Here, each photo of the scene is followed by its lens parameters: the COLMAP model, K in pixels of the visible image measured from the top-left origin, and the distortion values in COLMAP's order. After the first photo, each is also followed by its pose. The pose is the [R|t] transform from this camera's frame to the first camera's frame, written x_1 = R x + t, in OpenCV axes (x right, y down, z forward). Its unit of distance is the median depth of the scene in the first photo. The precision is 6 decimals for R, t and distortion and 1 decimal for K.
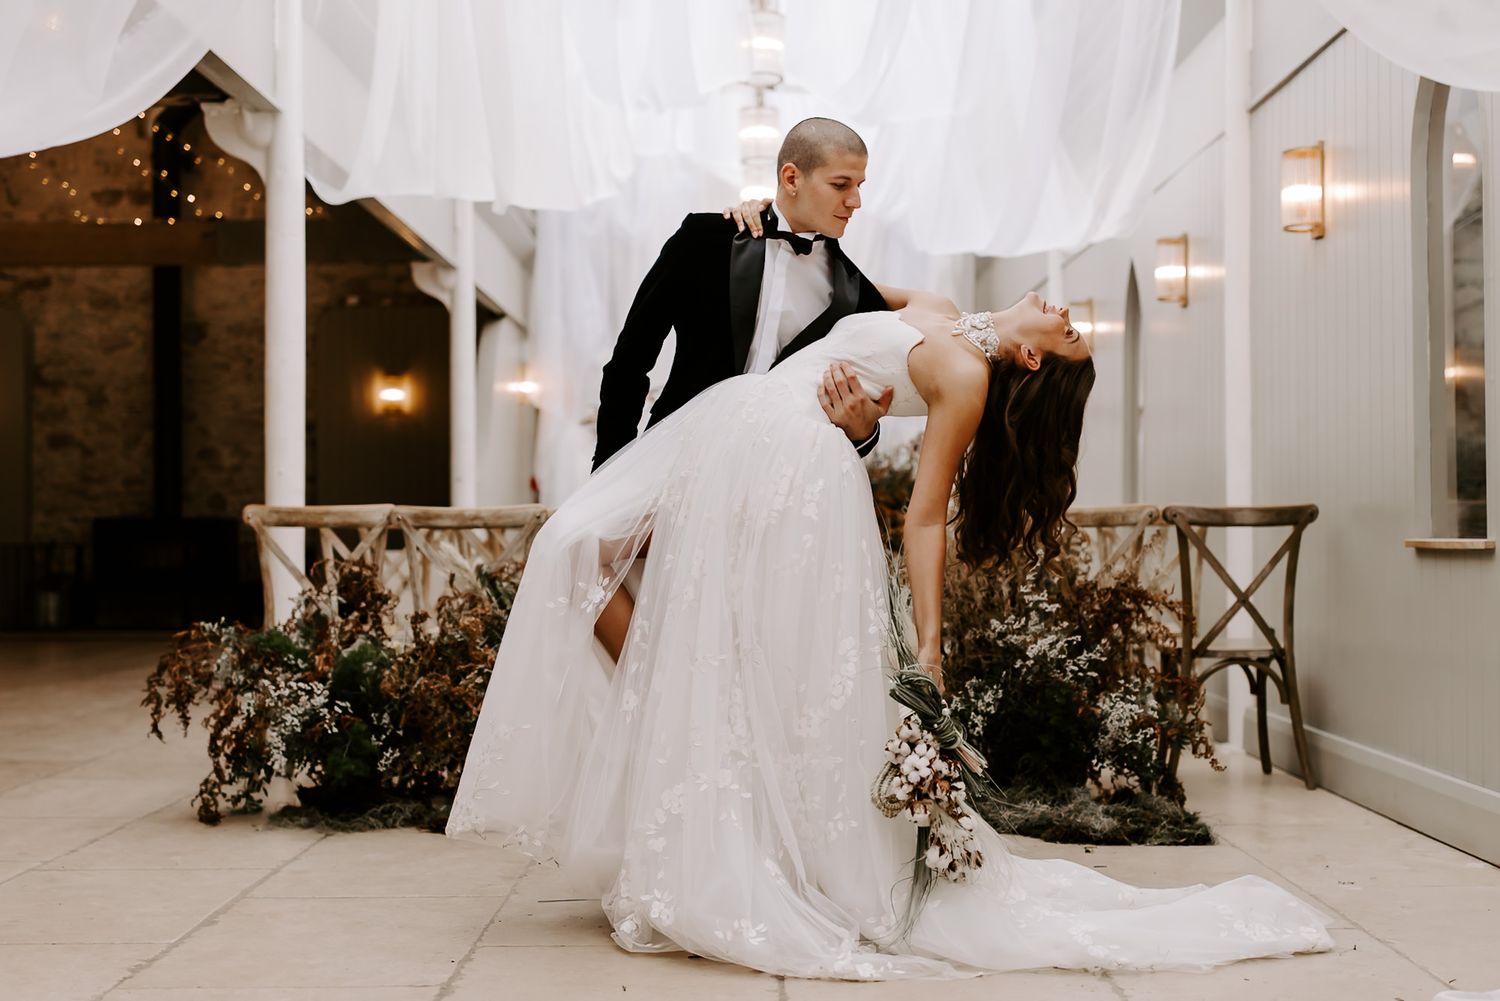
lens RADIAL K [[1736.9, 0, 777.6], [0, 1736.9, 559.7], [0, 0, 1]] dist [-0.002231, 0.003873]
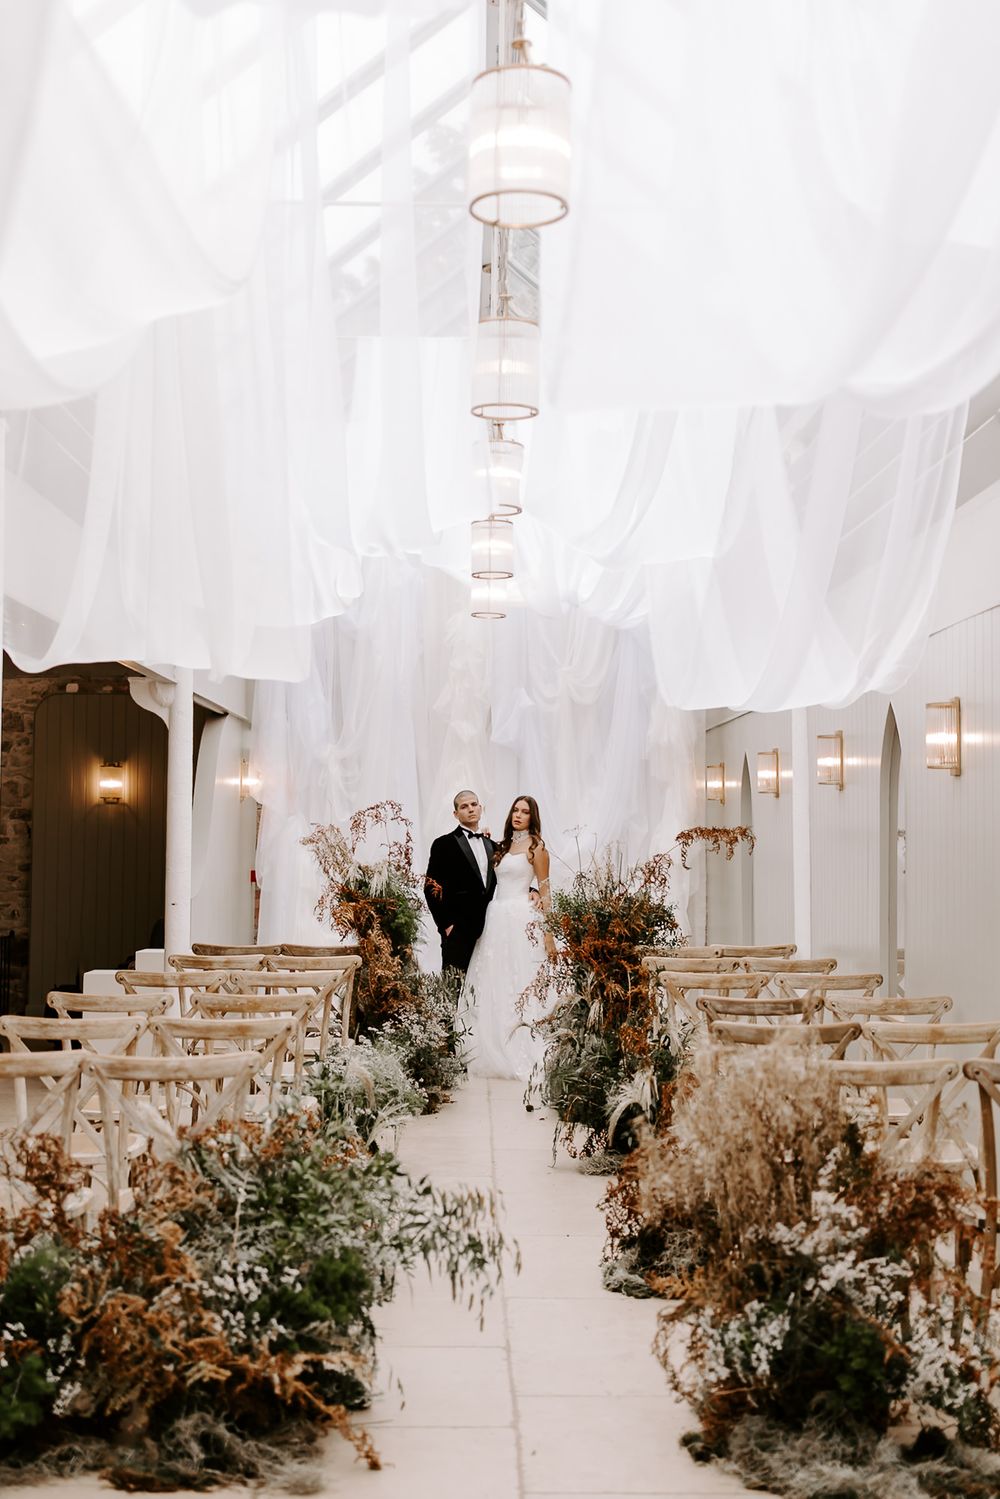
lens RADIAL K [[1658.0, 0, 492.0], [0, 1658.0, 773.0], [0, 0, 1]] dist [0.008569, -0.004390]
pose [[0.999954, 0.009535, 0.000478, -0.019274], [-0.009496, 0.998567, -0.052666, -0.138934], [-0.000979, 0.052659, 0.998612, 0.166906]]
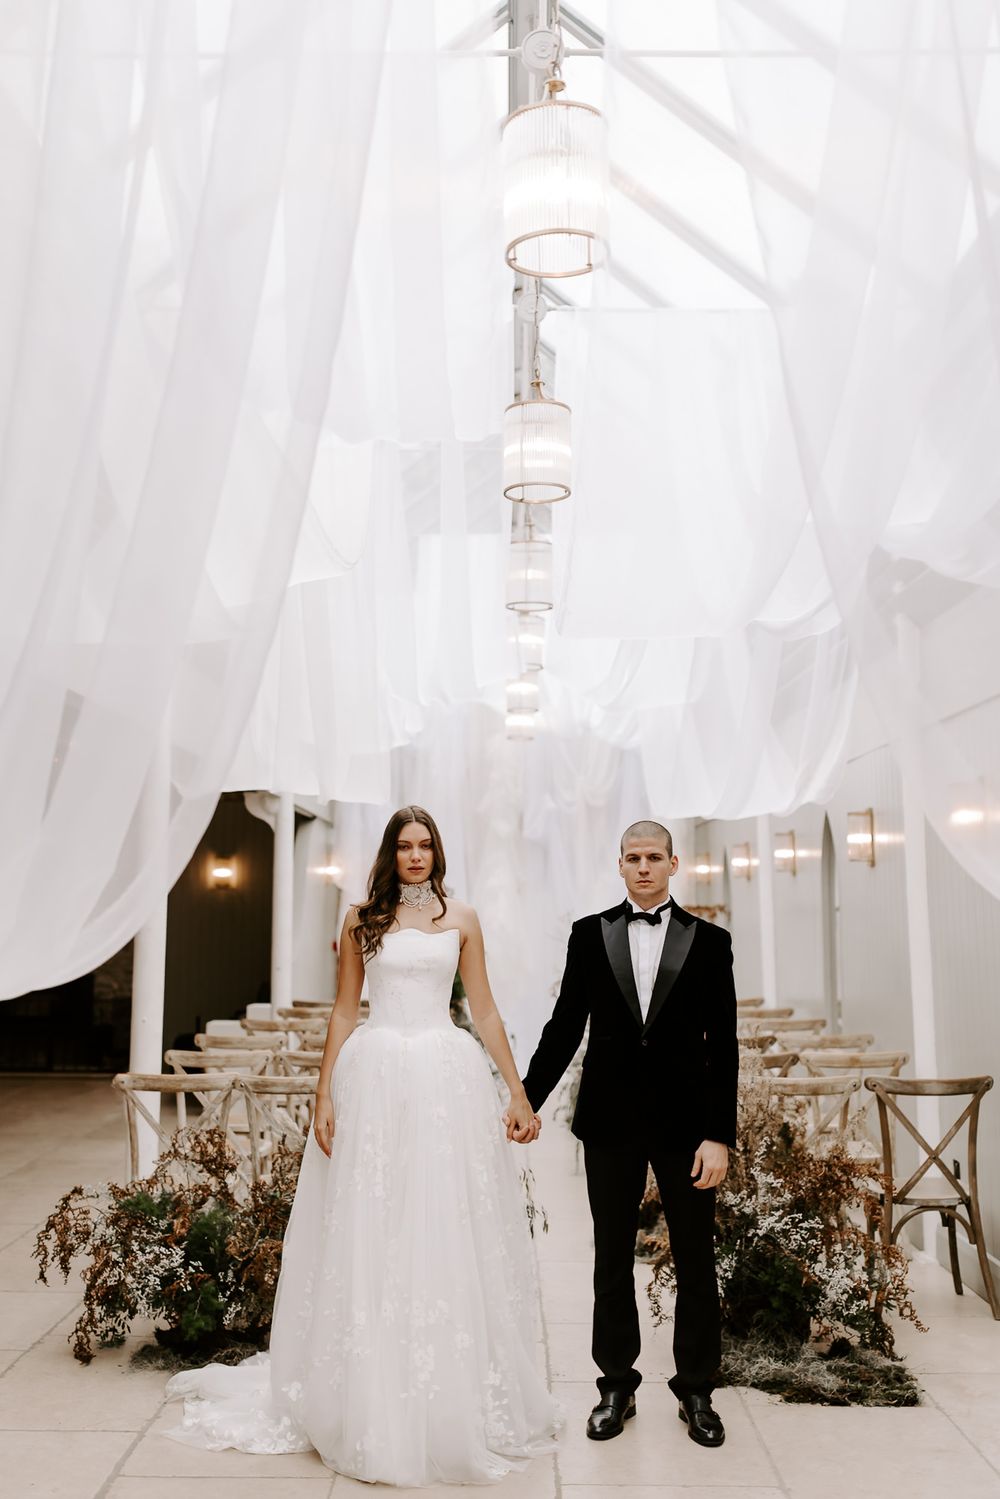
lens RADIAL K [[1428.8, 0, 481.1], [0, 1428.8, 711.9], [0, 0, 1]] dist [-0.012540, -0.017060]
pose [[0.999543, -0.002042, -0.030168, -0.017887], [-0.002546, 0.988489, -0.151272, -0.141532], [0.030130, 0.151279, 0.988032, -0.039372]]
